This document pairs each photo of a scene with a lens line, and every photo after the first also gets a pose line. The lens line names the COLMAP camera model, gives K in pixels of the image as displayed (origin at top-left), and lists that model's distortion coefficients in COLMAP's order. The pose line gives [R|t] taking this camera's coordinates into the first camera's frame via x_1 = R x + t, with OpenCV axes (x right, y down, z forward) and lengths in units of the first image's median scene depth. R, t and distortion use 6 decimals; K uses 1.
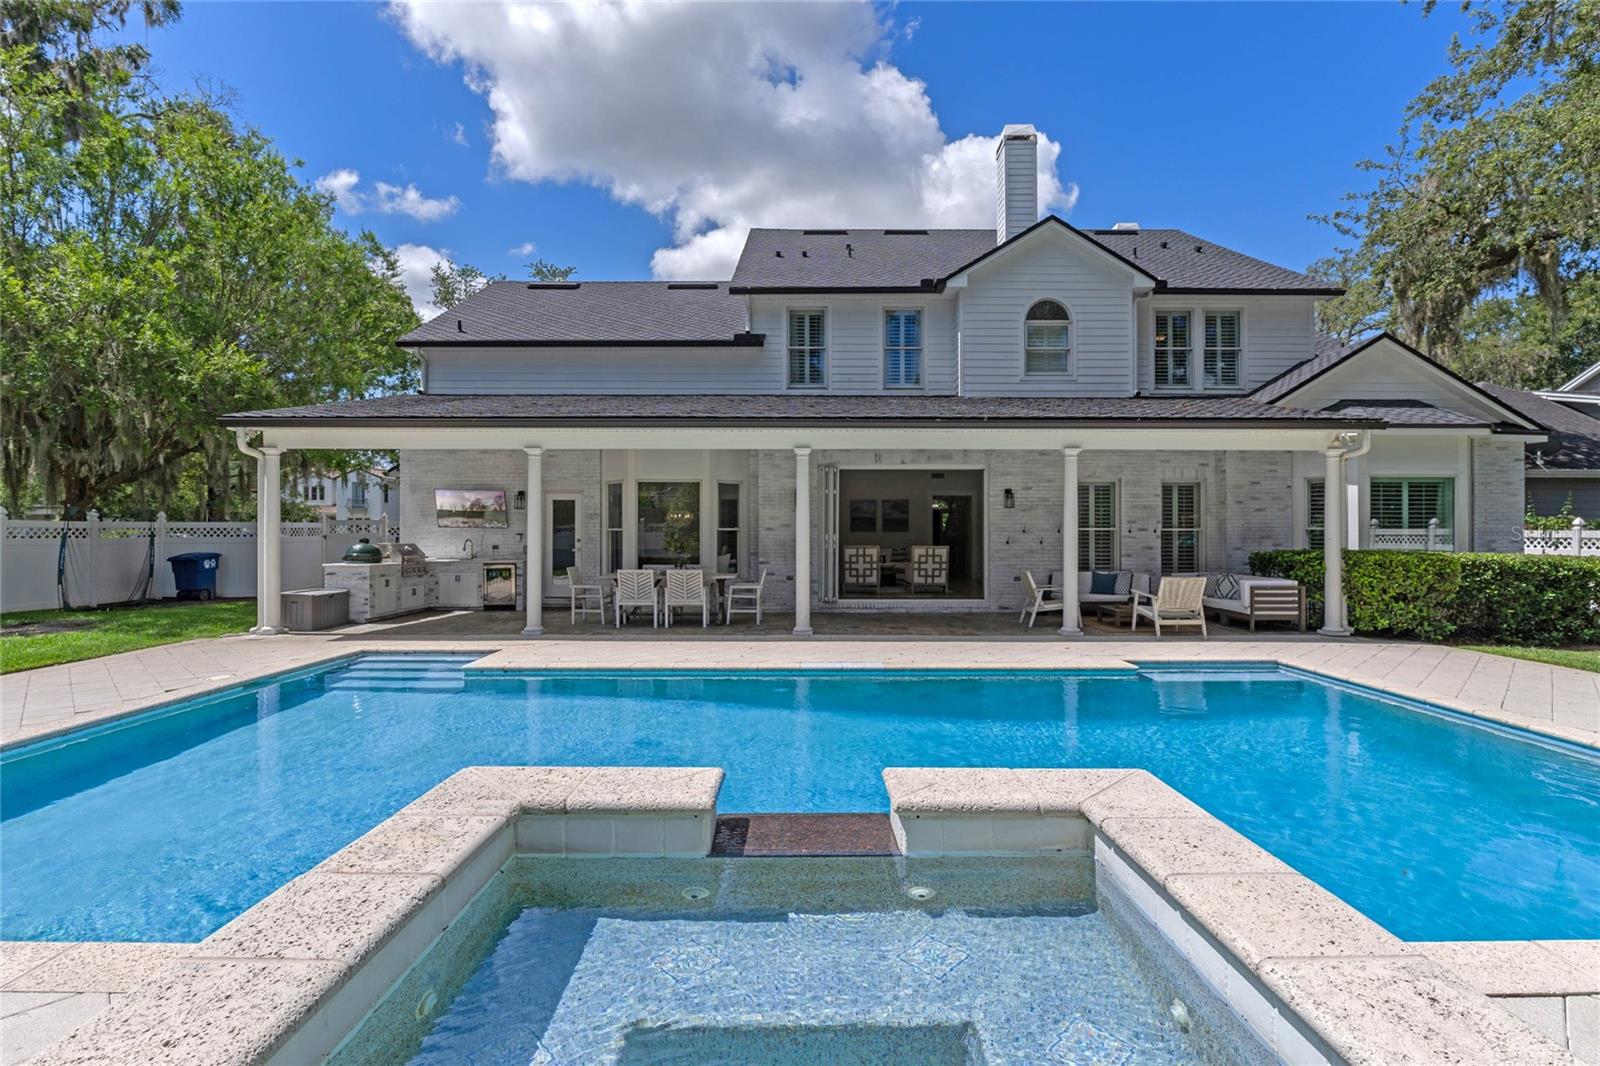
lens RADIAL K [[769.8, 0, 800.0], [0, 769.8, 533.0], [0, 0, 1]] dist [-0.004311, -0.000270]
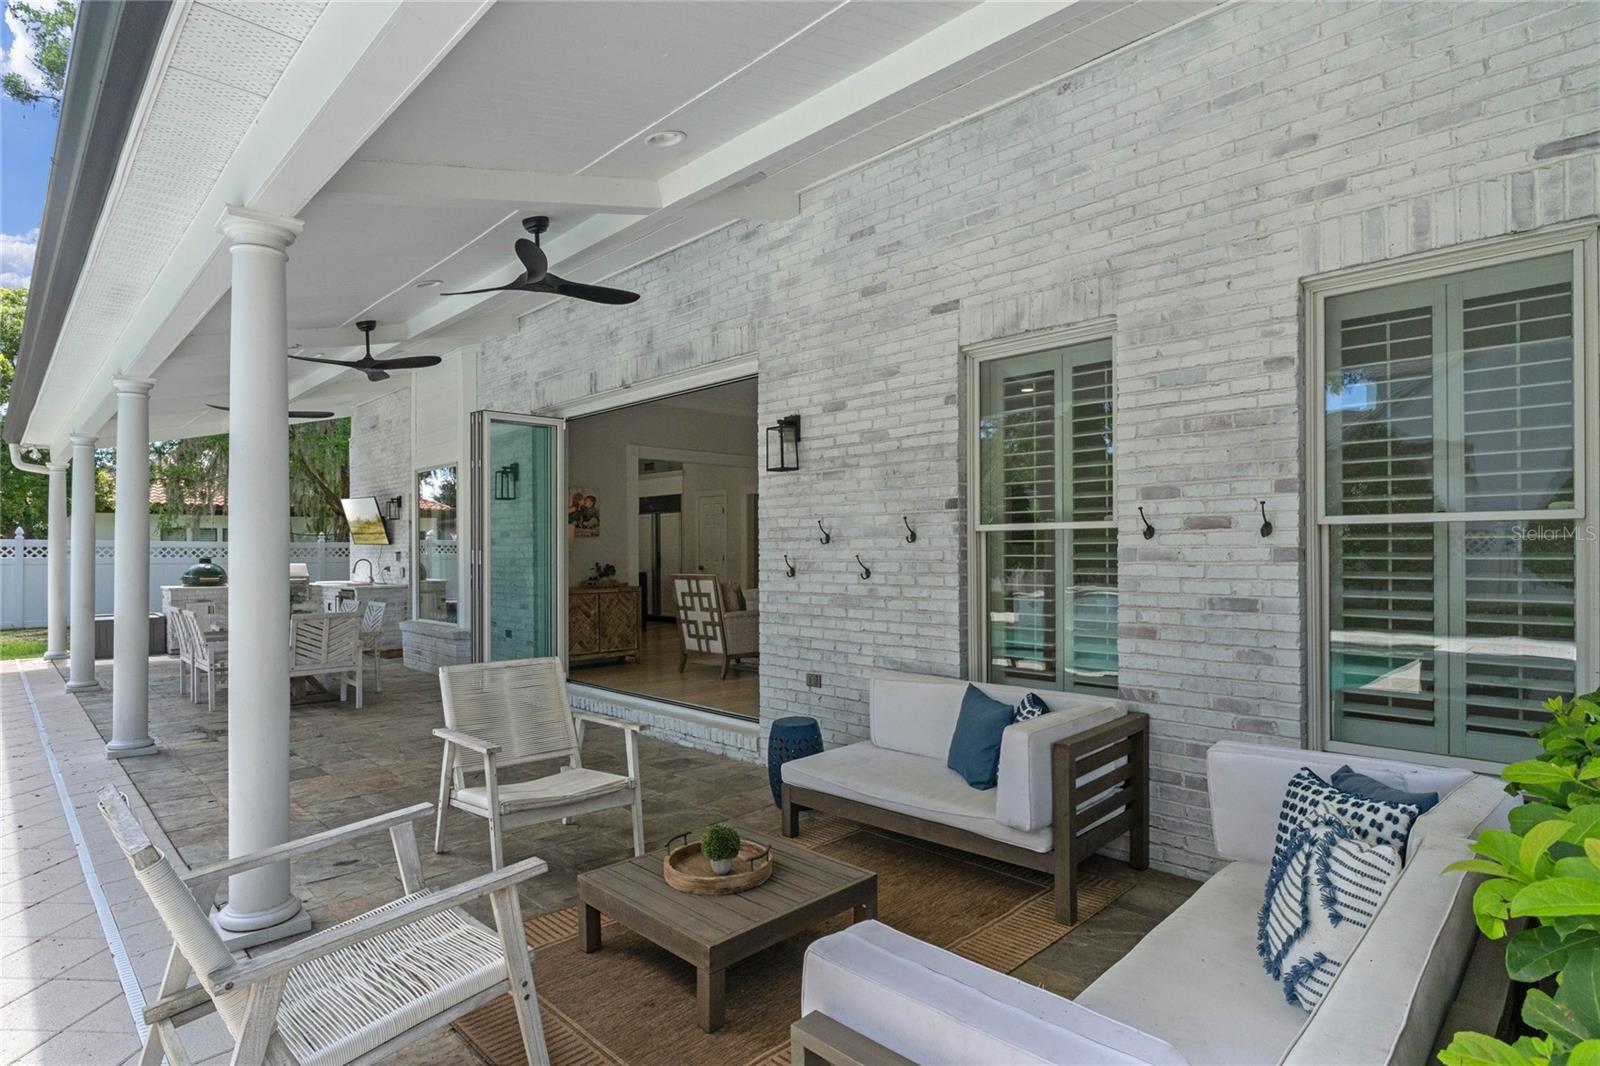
lens RADIAL K [[817.3, 0, 800.0], [0, 817.3, 533.0], [0, 0, 1]] dist [0.000835, 0.000246]
pose [[0.703626, -0.022264, -0.710222, 0.501998], [0.009578, 0.999715, -0.021850, 0.002667], [0.710506, 0.008572, 0.703639, 0.704530]]
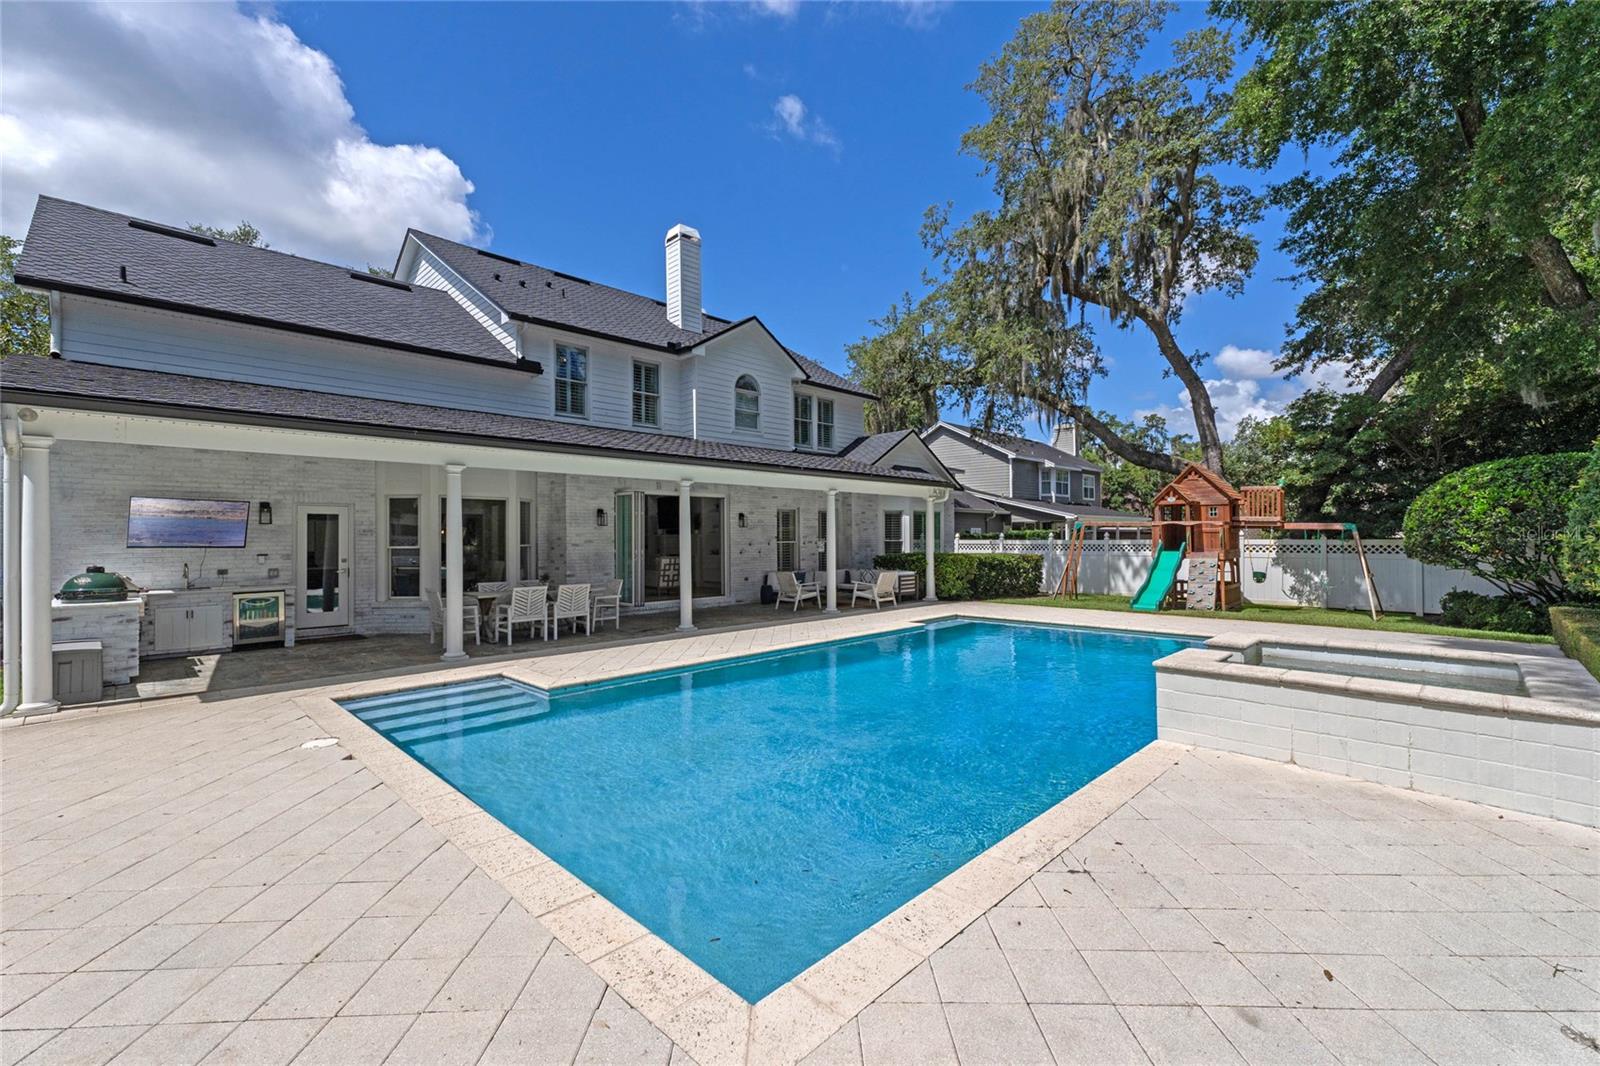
lens RADIAL K [[680.6, 0, 801.6], [0, 680.6, 545.3], [0, 0, 1]] dist [0.008254, 0.000482]
pose [[0.700205, -0.013374, 0.713816, -0.482373], [0.009439, 0.999911, 0.009475, -0.010347], [-0.713879, 0.000103, 0.700269, 0.079775]]
